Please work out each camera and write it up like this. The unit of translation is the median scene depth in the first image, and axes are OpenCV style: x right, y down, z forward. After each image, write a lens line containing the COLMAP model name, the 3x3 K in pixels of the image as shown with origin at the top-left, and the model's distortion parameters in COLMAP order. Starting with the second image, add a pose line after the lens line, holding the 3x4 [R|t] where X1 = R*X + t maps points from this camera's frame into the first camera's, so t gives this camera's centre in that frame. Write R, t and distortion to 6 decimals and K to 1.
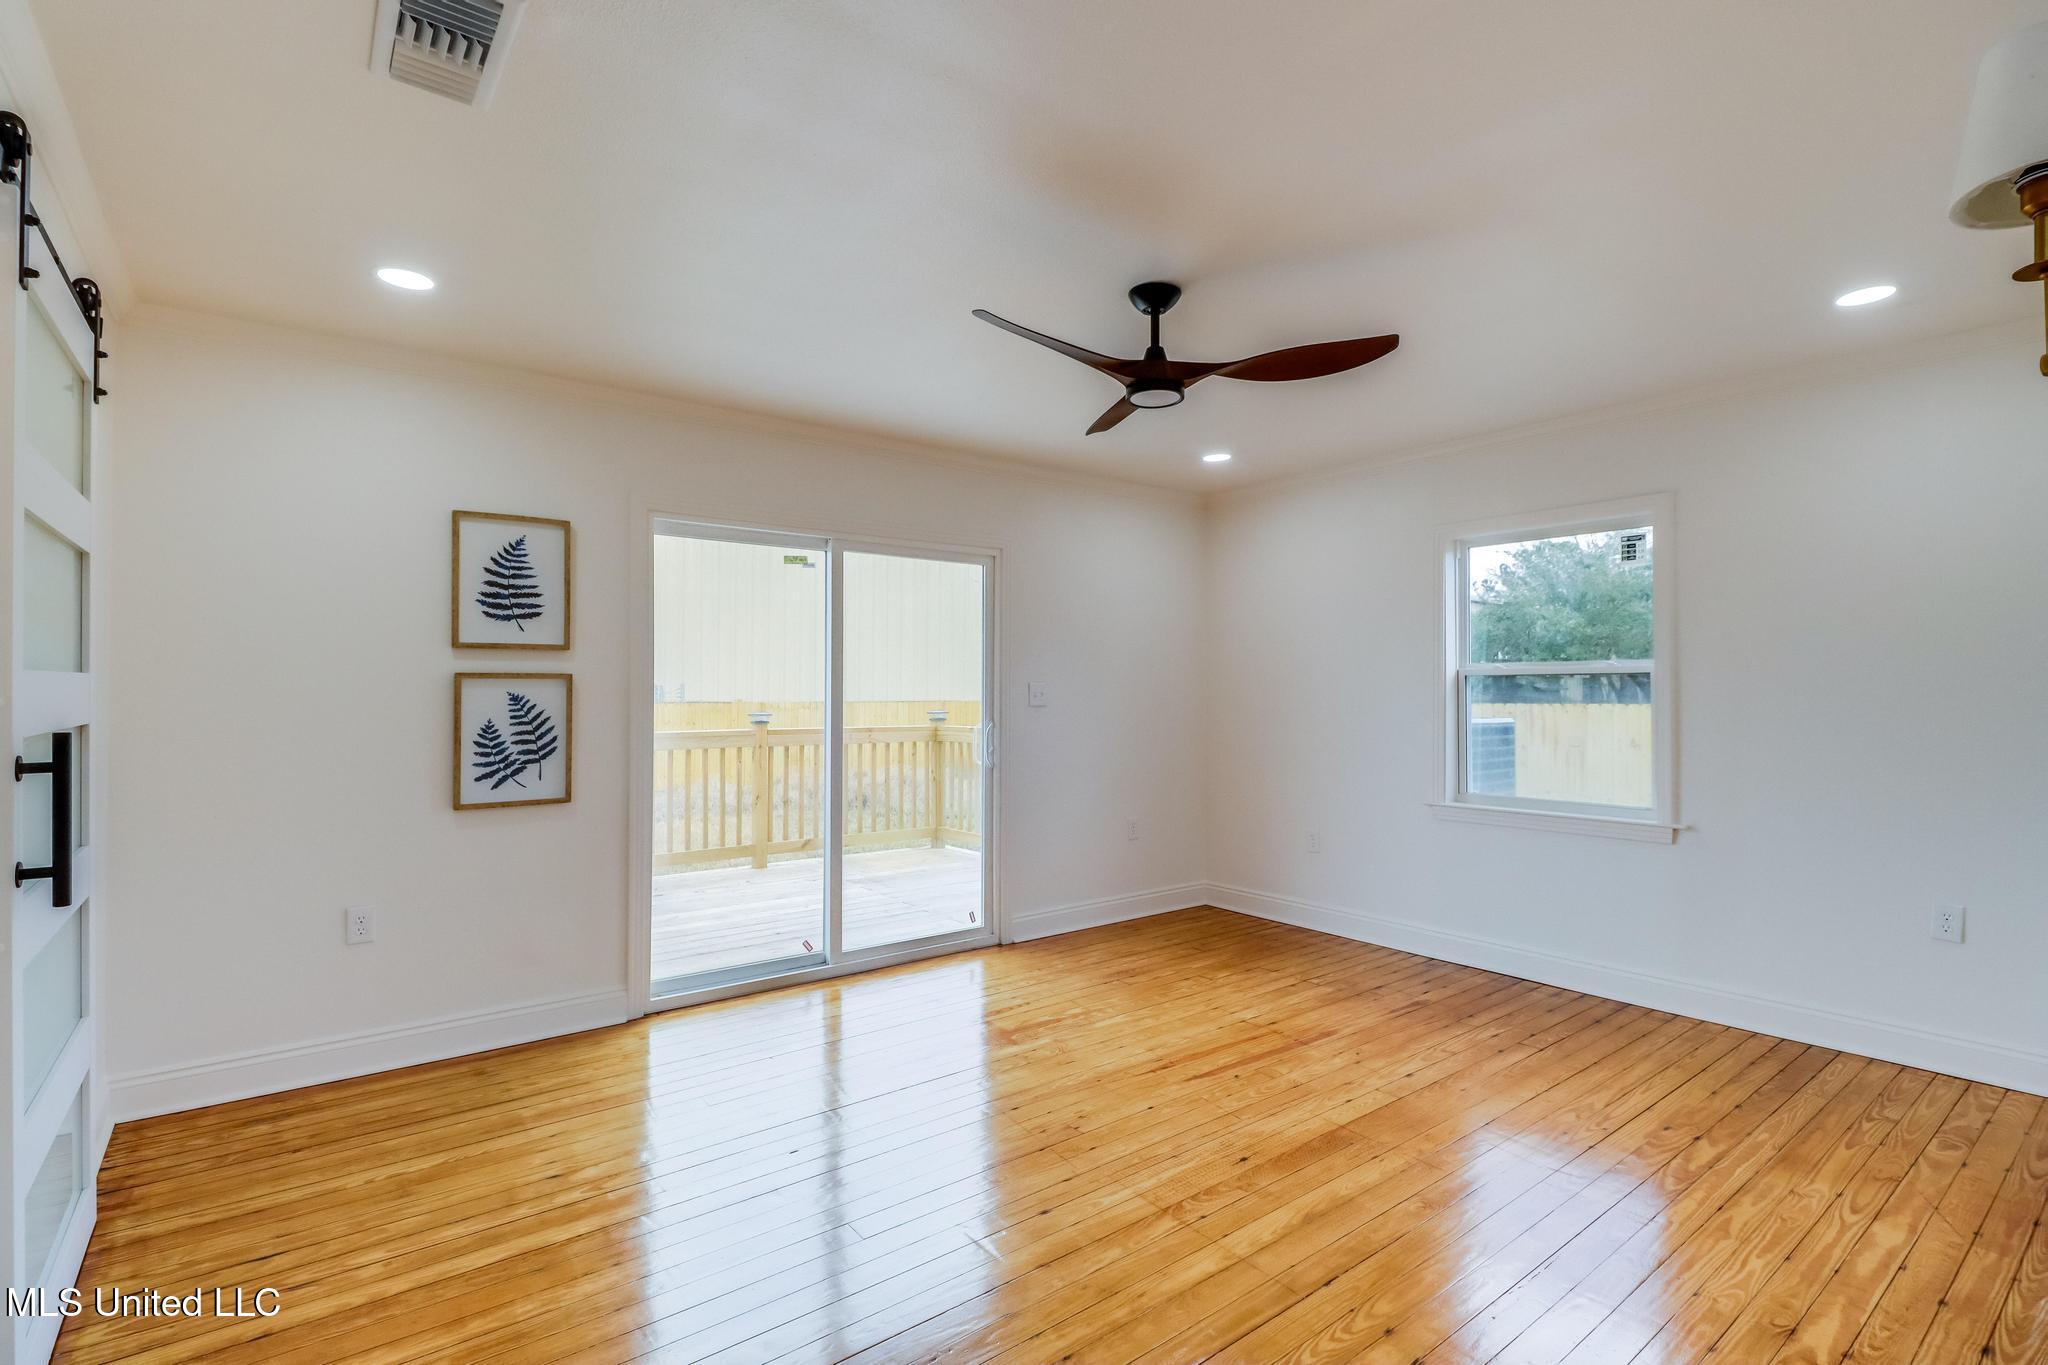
lens RADIAL K [[954.4, 0, 1003.4], [0, 954.4, 661.1], [0, 0, 1]] dist [0.003104, -0.012101]
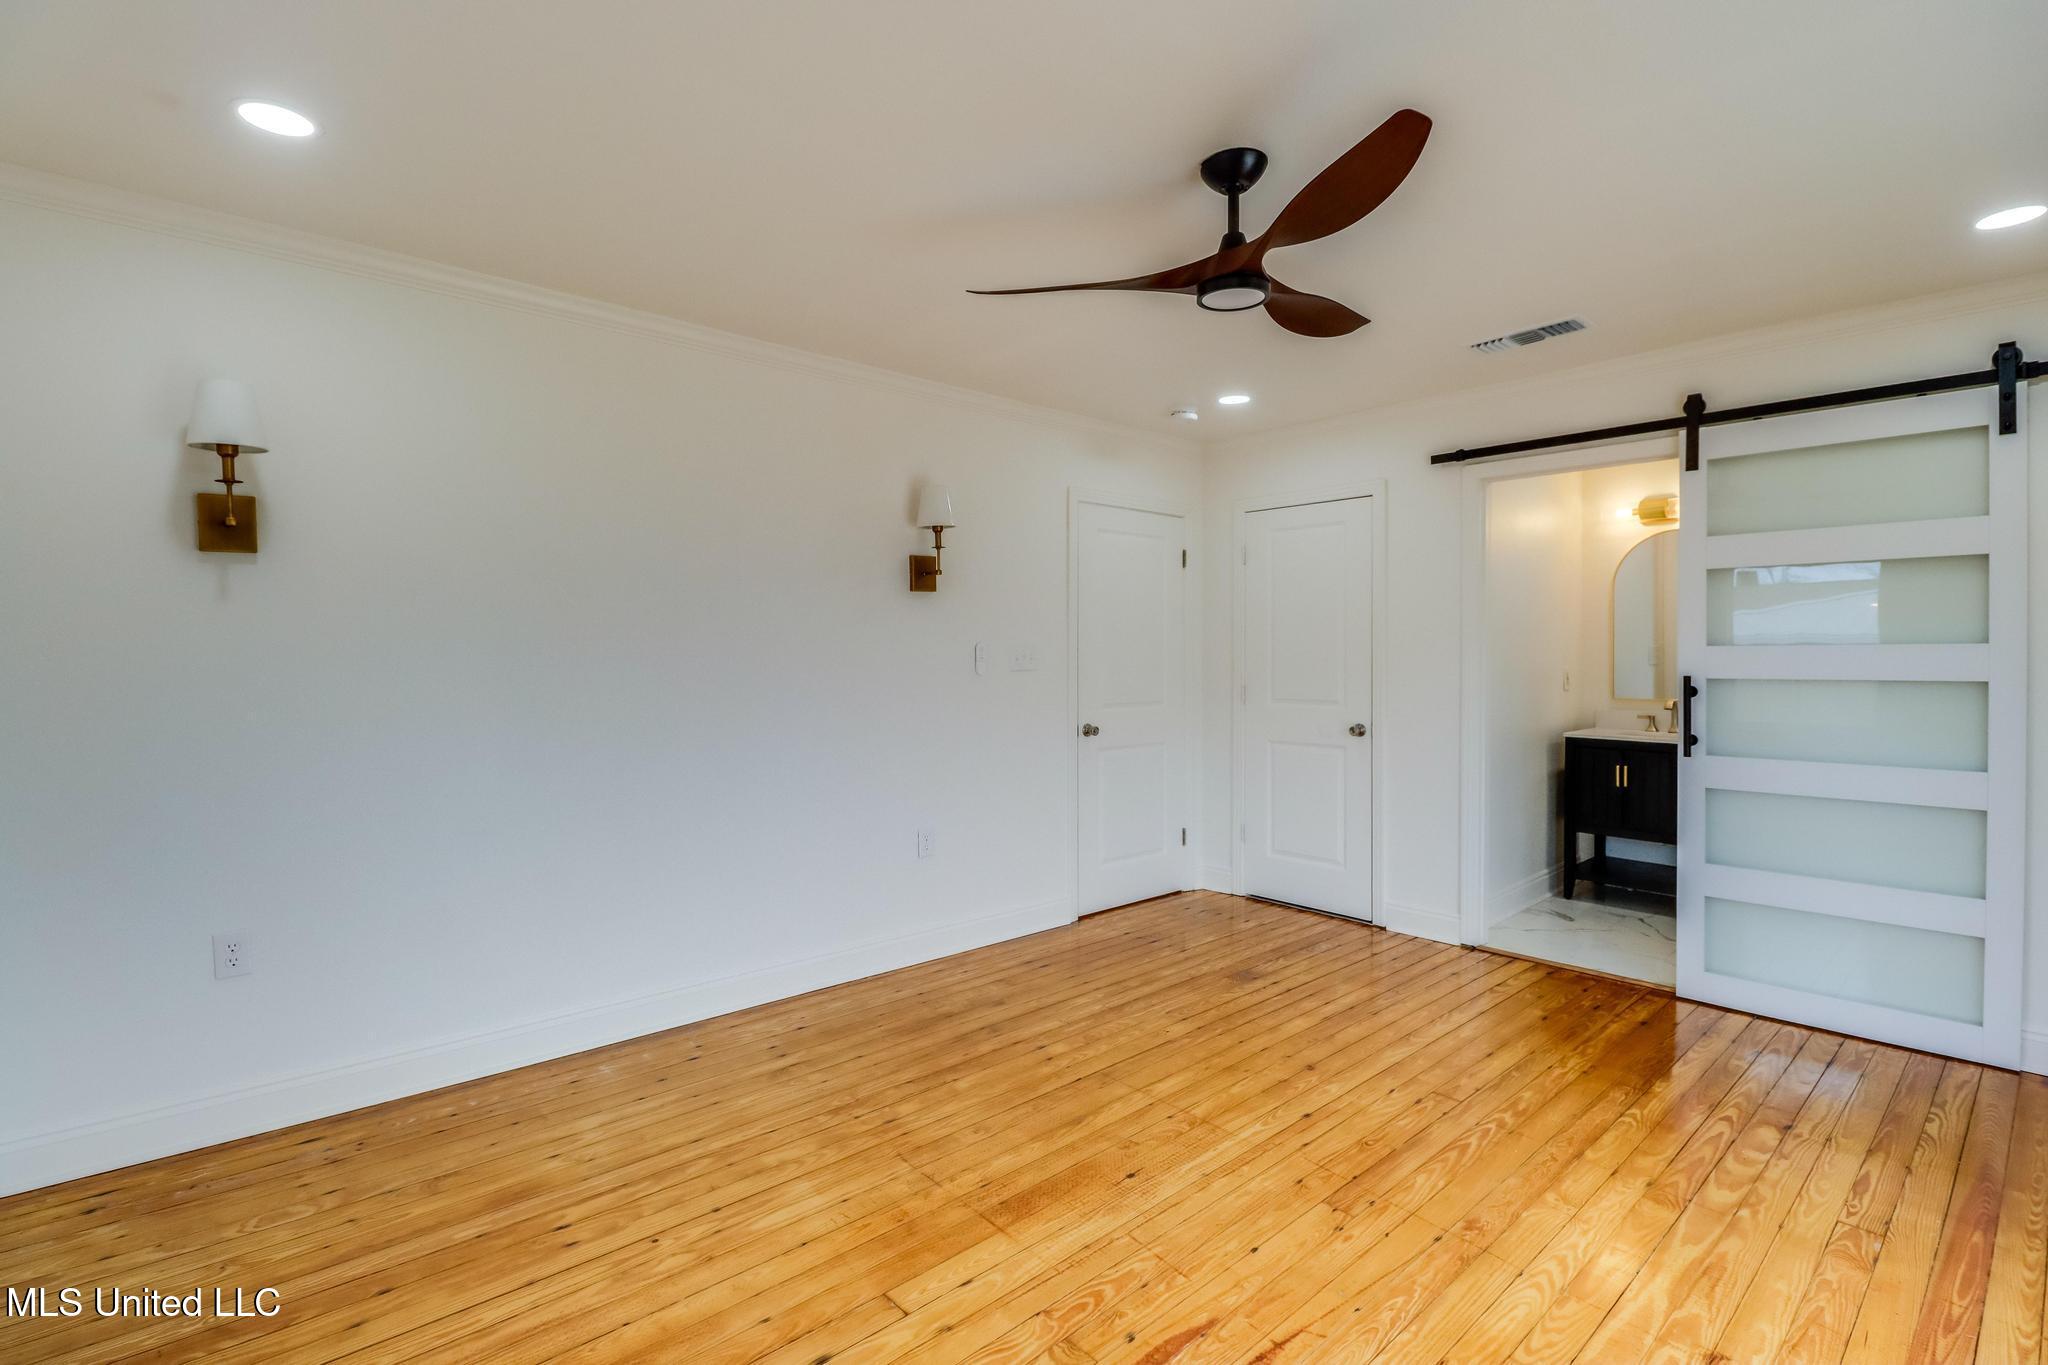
lens RADIAL K [[954.4, 0, 1003.4], [0, 954.4, 661.1], [0, 0, 1]] dist [0.003104, -0.012101]
pose [[-0.997177, 0.001673, -0.075070, 0.359533], [0.002759, 0.999893, -0.014358, 0.037001], [0.075038, -0.014524, -0.997075, 1.554421]]
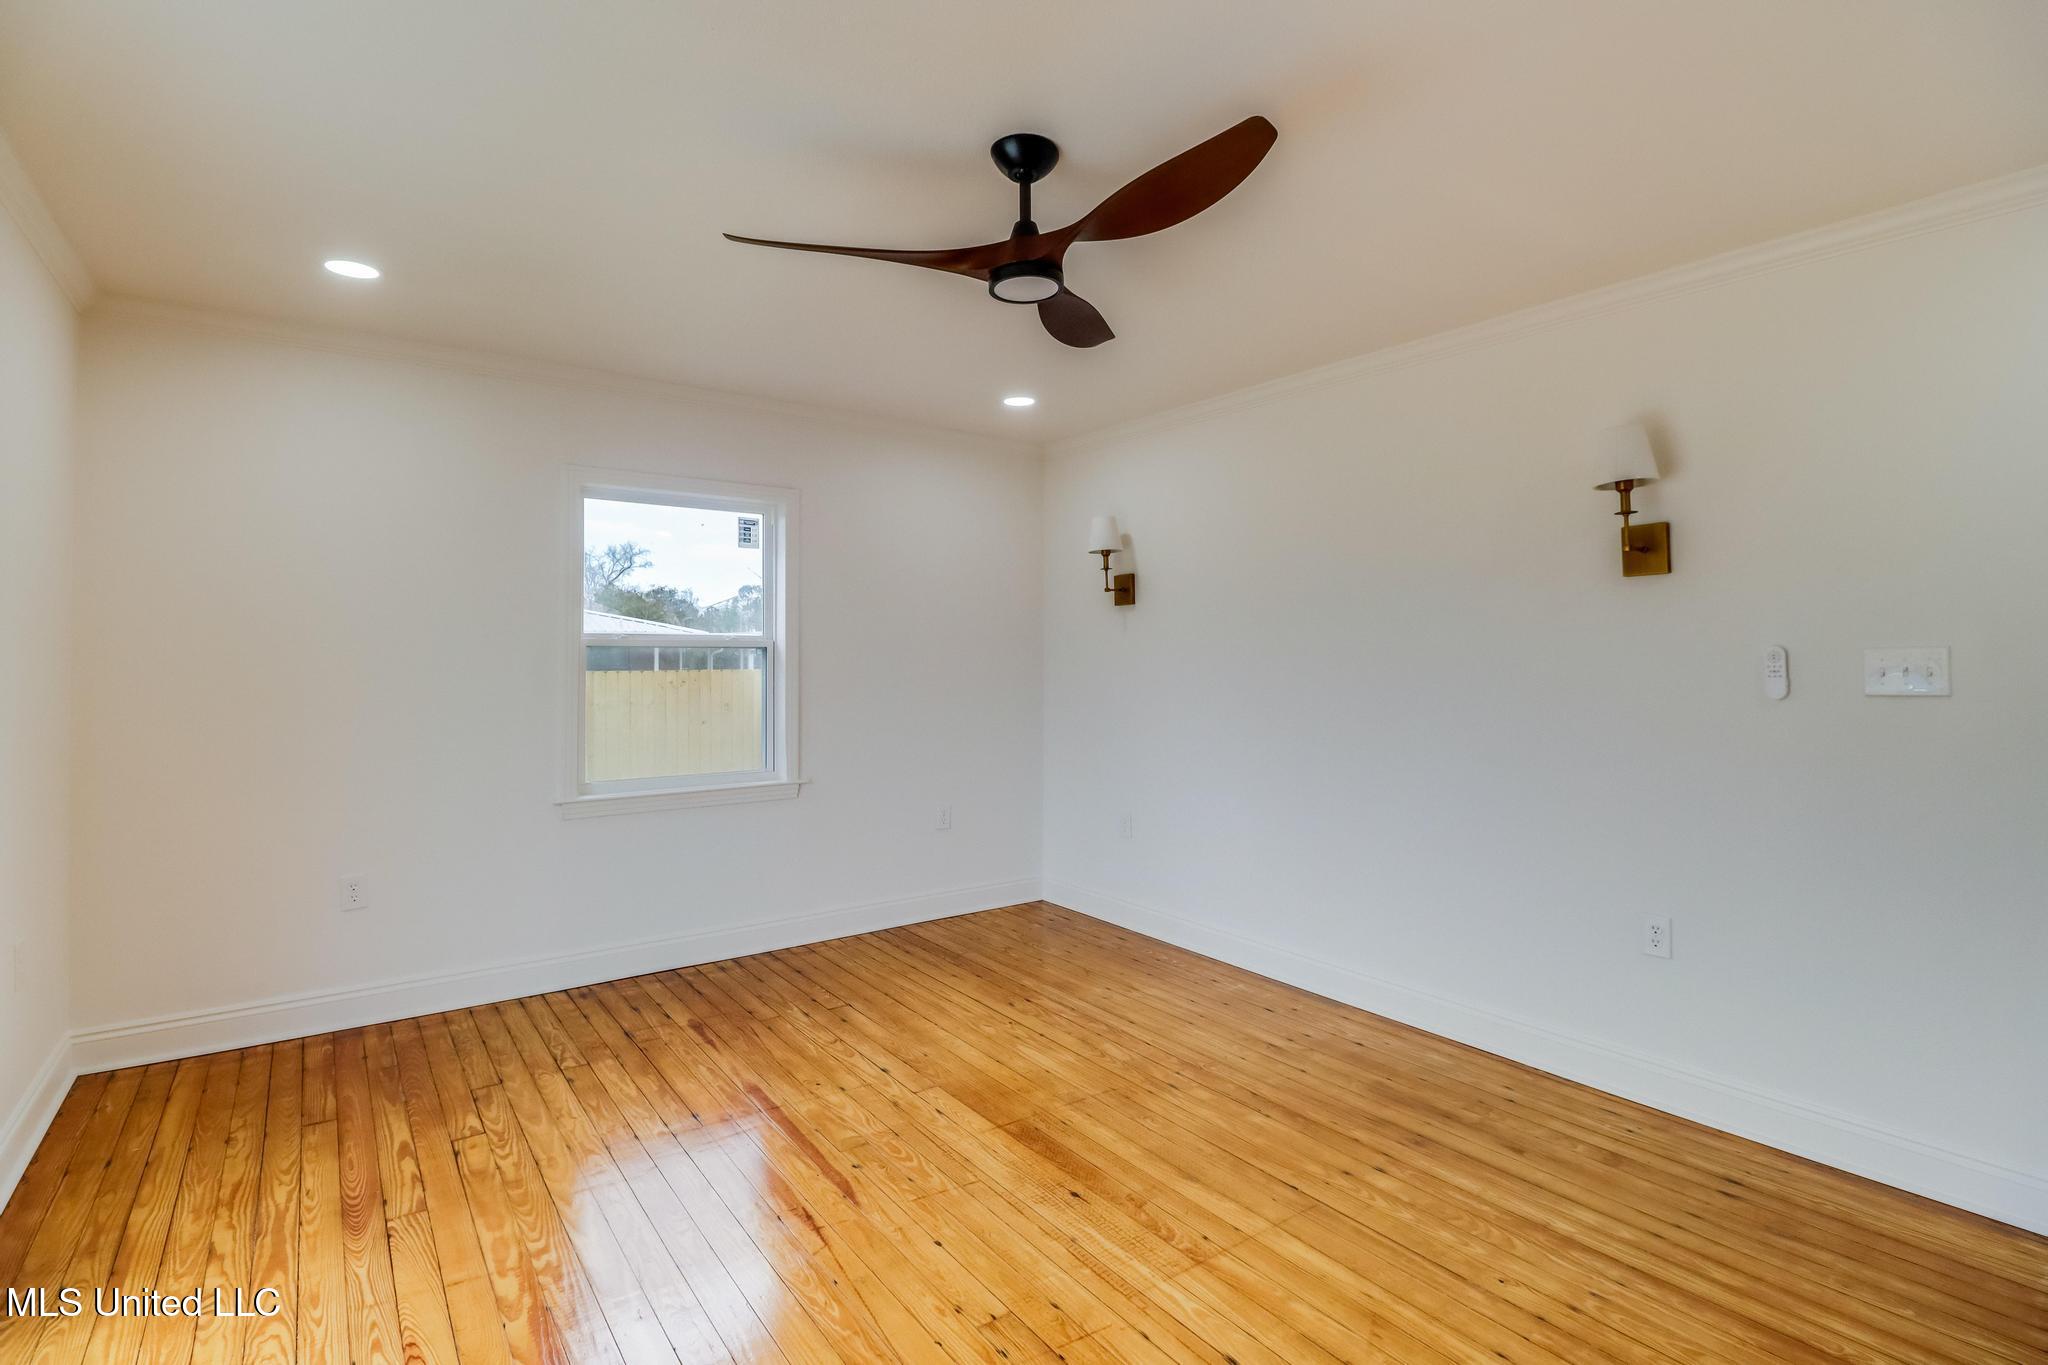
lens RADIAL K [[954.4, 0, 1003.4], [0, 954.4, 661.1], [0, 0, 1]] dist [0.003104, -0.012101]
pose [[0.023569, -0.000050, 0.999722, -0.518893], [-0.027150, 0.999631, 0.000690, 0.022893], [-0.999353, -0.027159, 0.023559, 0.865481]]
